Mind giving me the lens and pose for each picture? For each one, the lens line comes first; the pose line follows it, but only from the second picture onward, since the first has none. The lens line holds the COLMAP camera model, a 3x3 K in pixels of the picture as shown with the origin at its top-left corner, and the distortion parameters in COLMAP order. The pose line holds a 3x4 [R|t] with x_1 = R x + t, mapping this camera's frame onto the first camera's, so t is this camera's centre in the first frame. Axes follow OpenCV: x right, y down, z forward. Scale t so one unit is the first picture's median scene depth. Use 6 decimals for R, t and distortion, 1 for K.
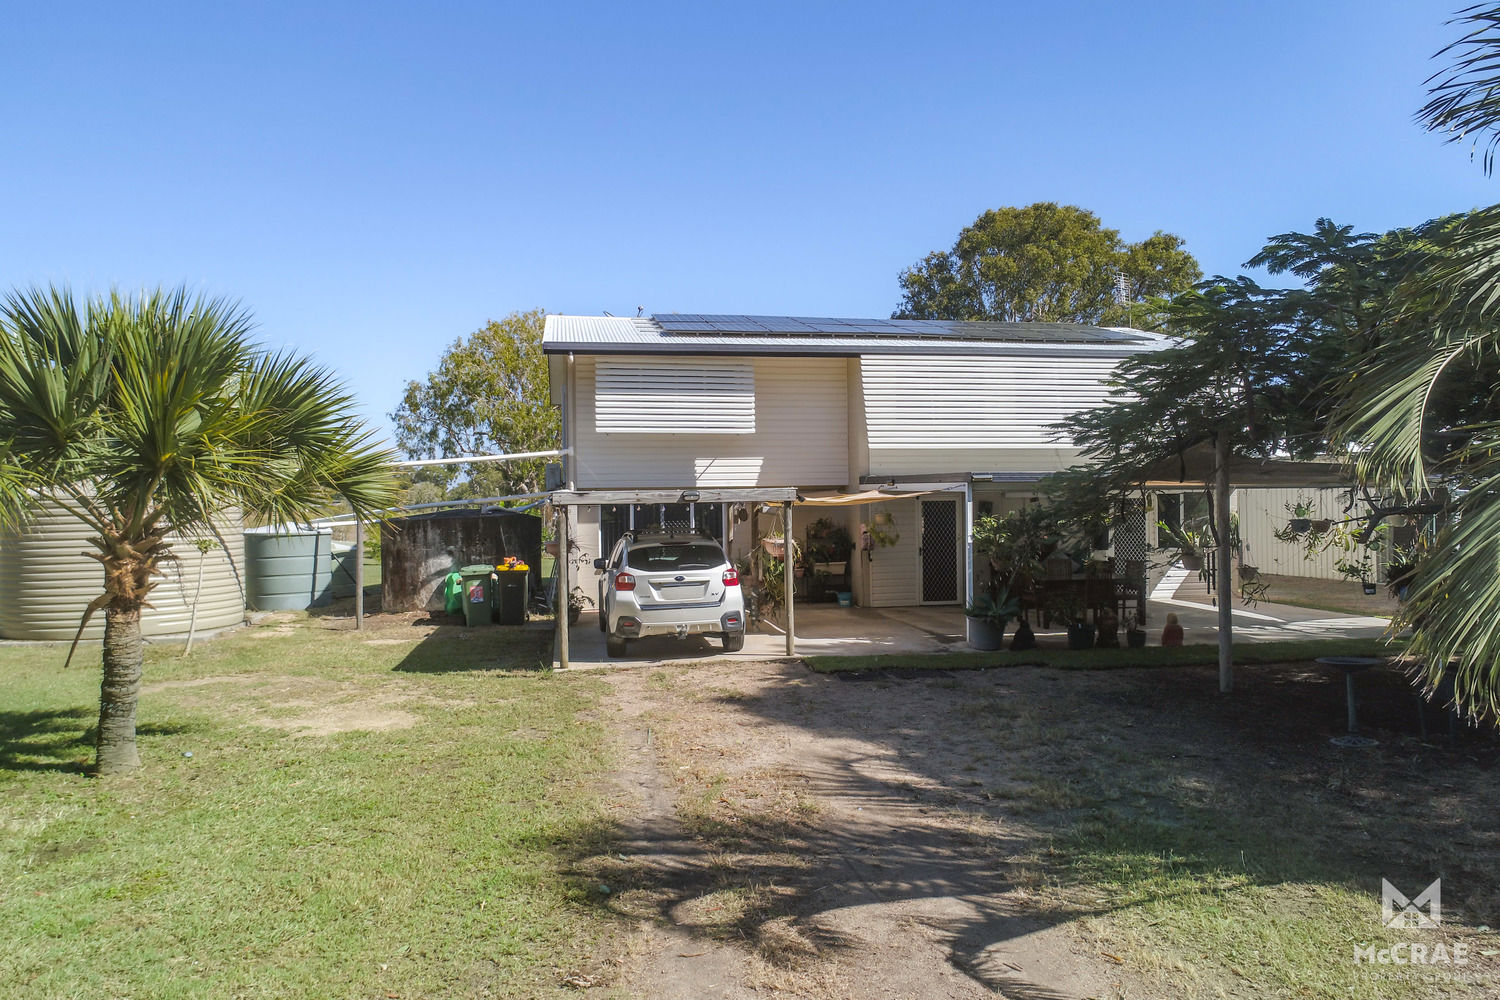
lens RADIAL K [[1003.0, 0, 752.9], [0, 1003.0, 496.3], [0, 0, 1]] dist [0.008107, -0.001486]
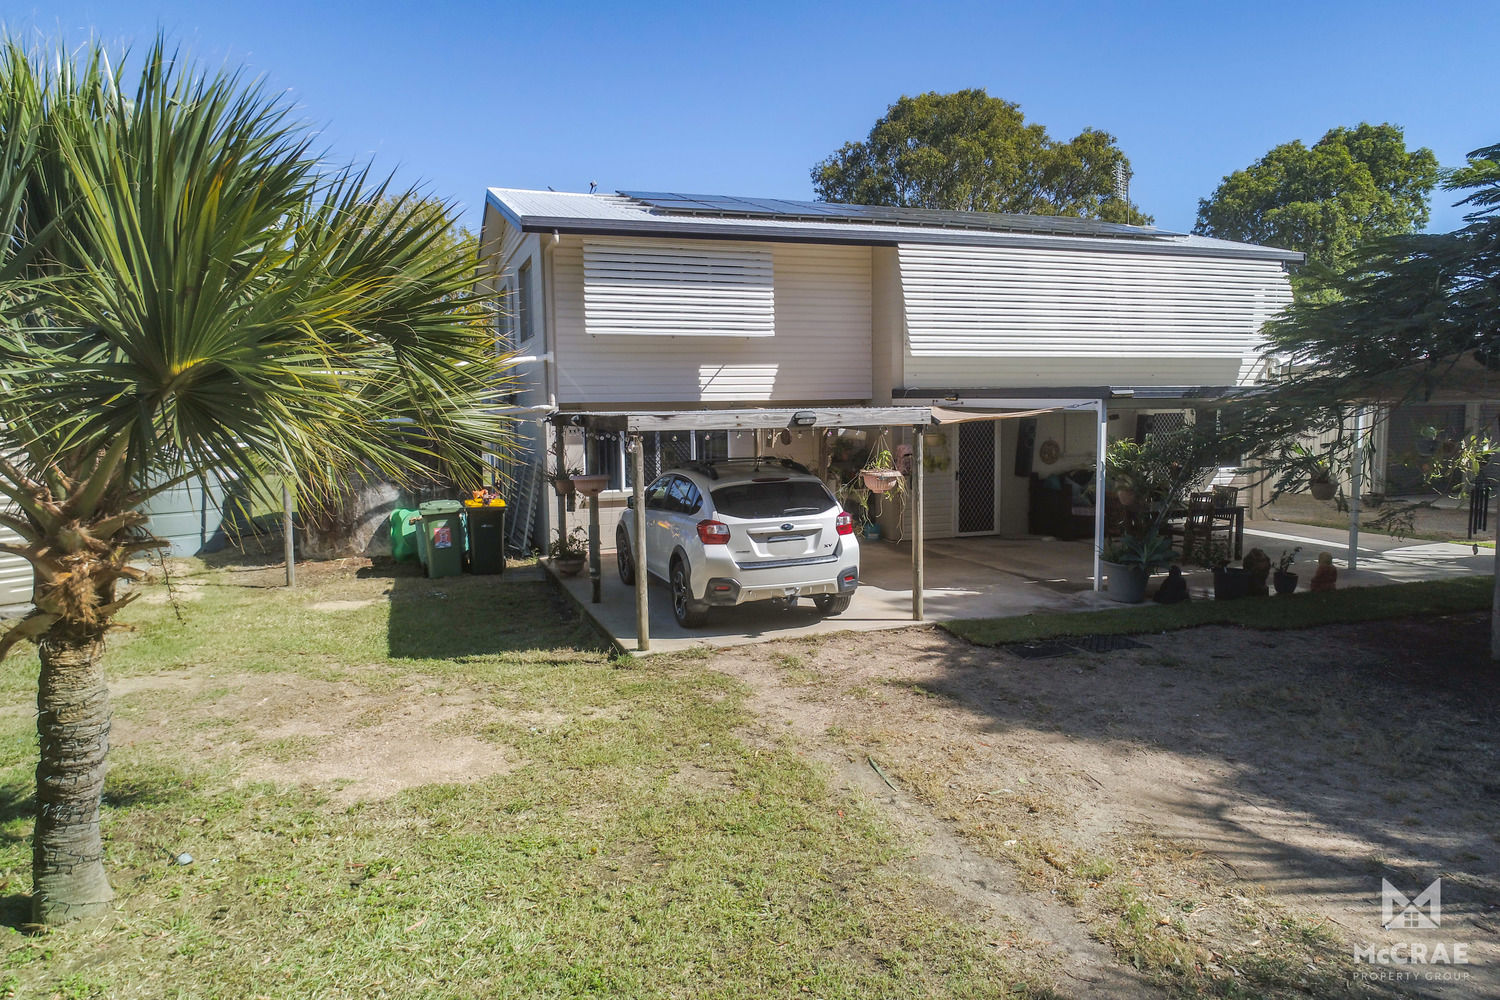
lens RADIAL K [[1003.0, 0, 752.9], [0, 1003.0, 496.3], [0, 0, 1]] dist [0.008107, -0.001486]
pose [[0.987972, -0.014640, 0.153938, -0.212296], [0.000326, 0.995703, 0.092605, -0.011689], [-0.154633, -0.091441, 0.983731, 0.251059]]
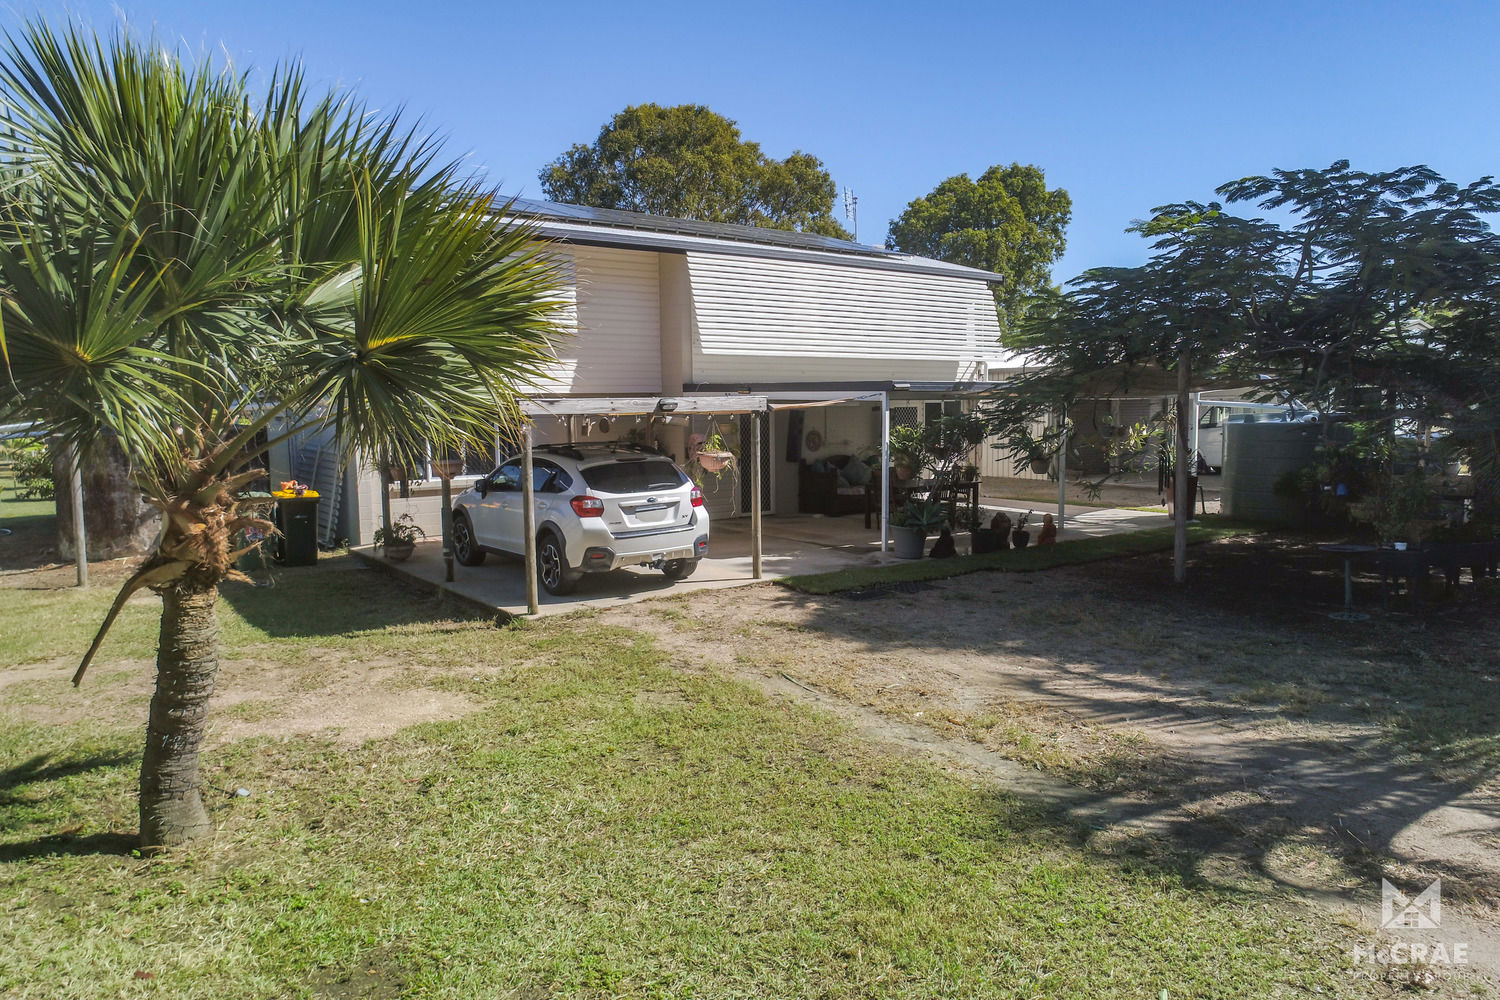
lens RADIAL K [[1003.0, 0, 752.9], [0, 1003.0, 496.3], [0, 0, 1]] dist [0.008107, -0.001486]
pose [[0.898185, -0.037798, 0.437991, -0.368130], [-0.002468, 0.995848, 0.091000, -0.000389], [-0.439612, -0.082816, 0.894362, 0.183696]]
